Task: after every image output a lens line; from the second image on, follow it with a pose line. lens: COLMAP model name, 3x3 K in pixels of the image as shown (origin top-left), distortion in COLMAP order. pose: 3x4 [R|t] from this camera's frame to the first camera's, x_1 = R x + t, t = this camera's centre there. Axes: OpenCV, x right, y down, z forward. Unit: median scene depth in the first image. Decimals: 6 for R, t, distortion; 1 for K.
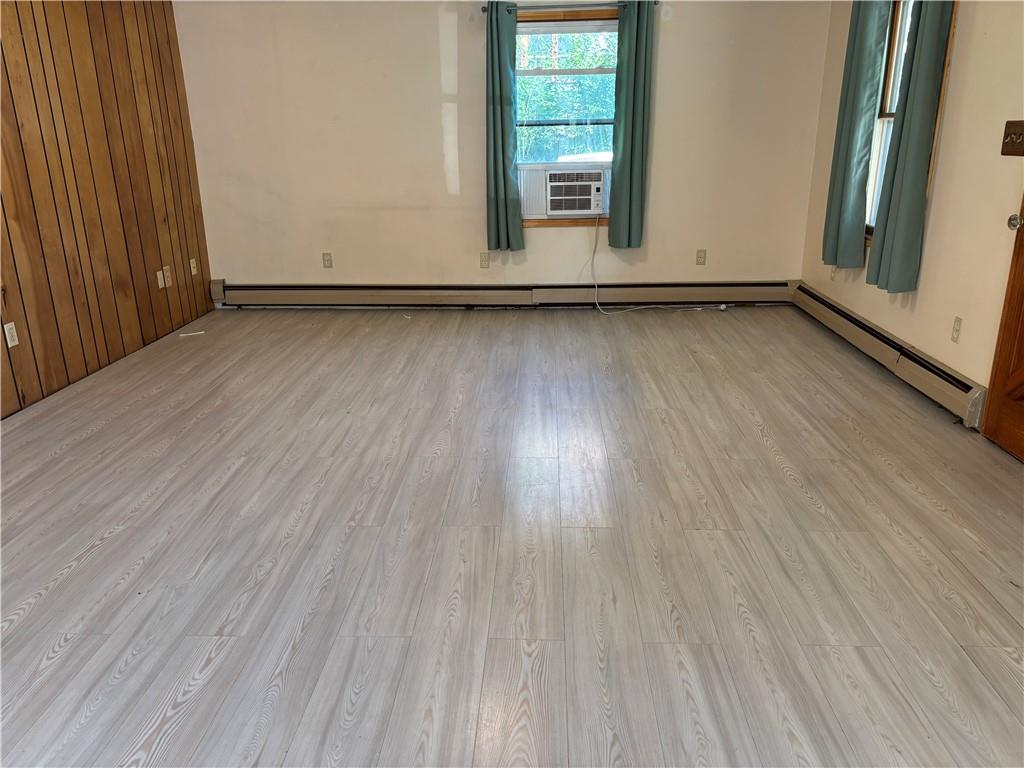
lens RADIAL K [[764.7, 0, 511.6], [0, 764.7, 384.9], [0, 0, 1]] dist [0.001949, 0.000031]
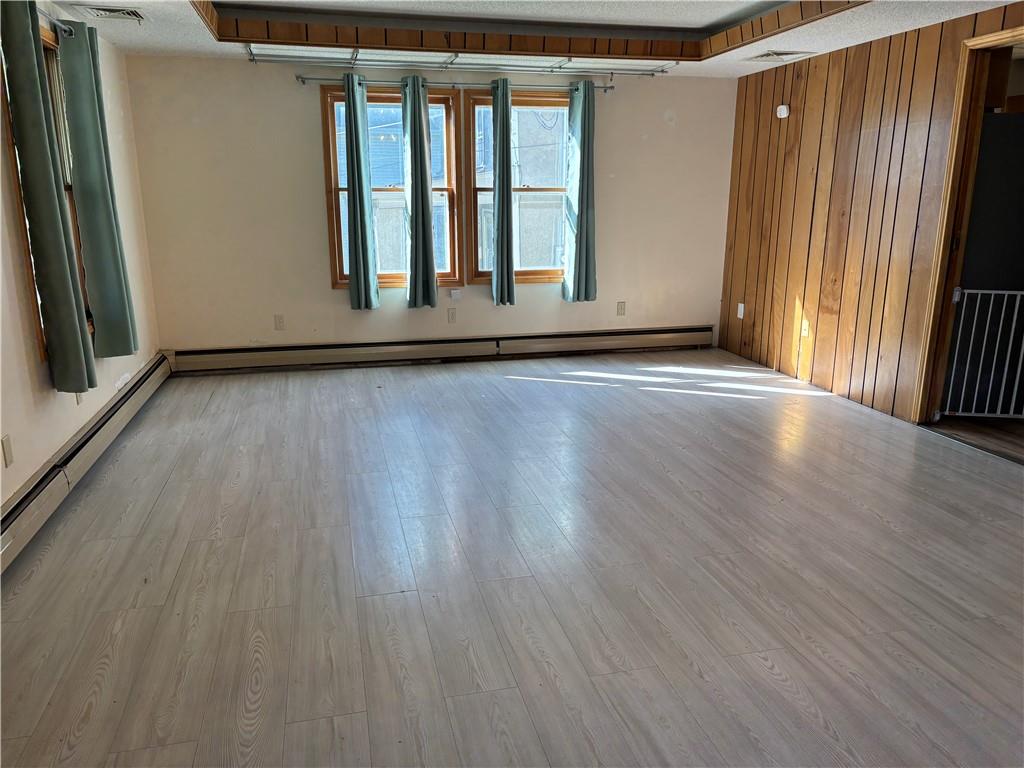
lens RADIAL K [[764.7, 0, 511.2], [0, 764.7, 387.4], [0, 0, 1]] dist [0.001949, 0.000031]
pose [[-0.959349, 0.084334, -0.269328, 0.309140], [-0.071957, 0.849678, 0.522369, -0.501369], [0.272896, 0.520514, -0.809069, 1.491823]]
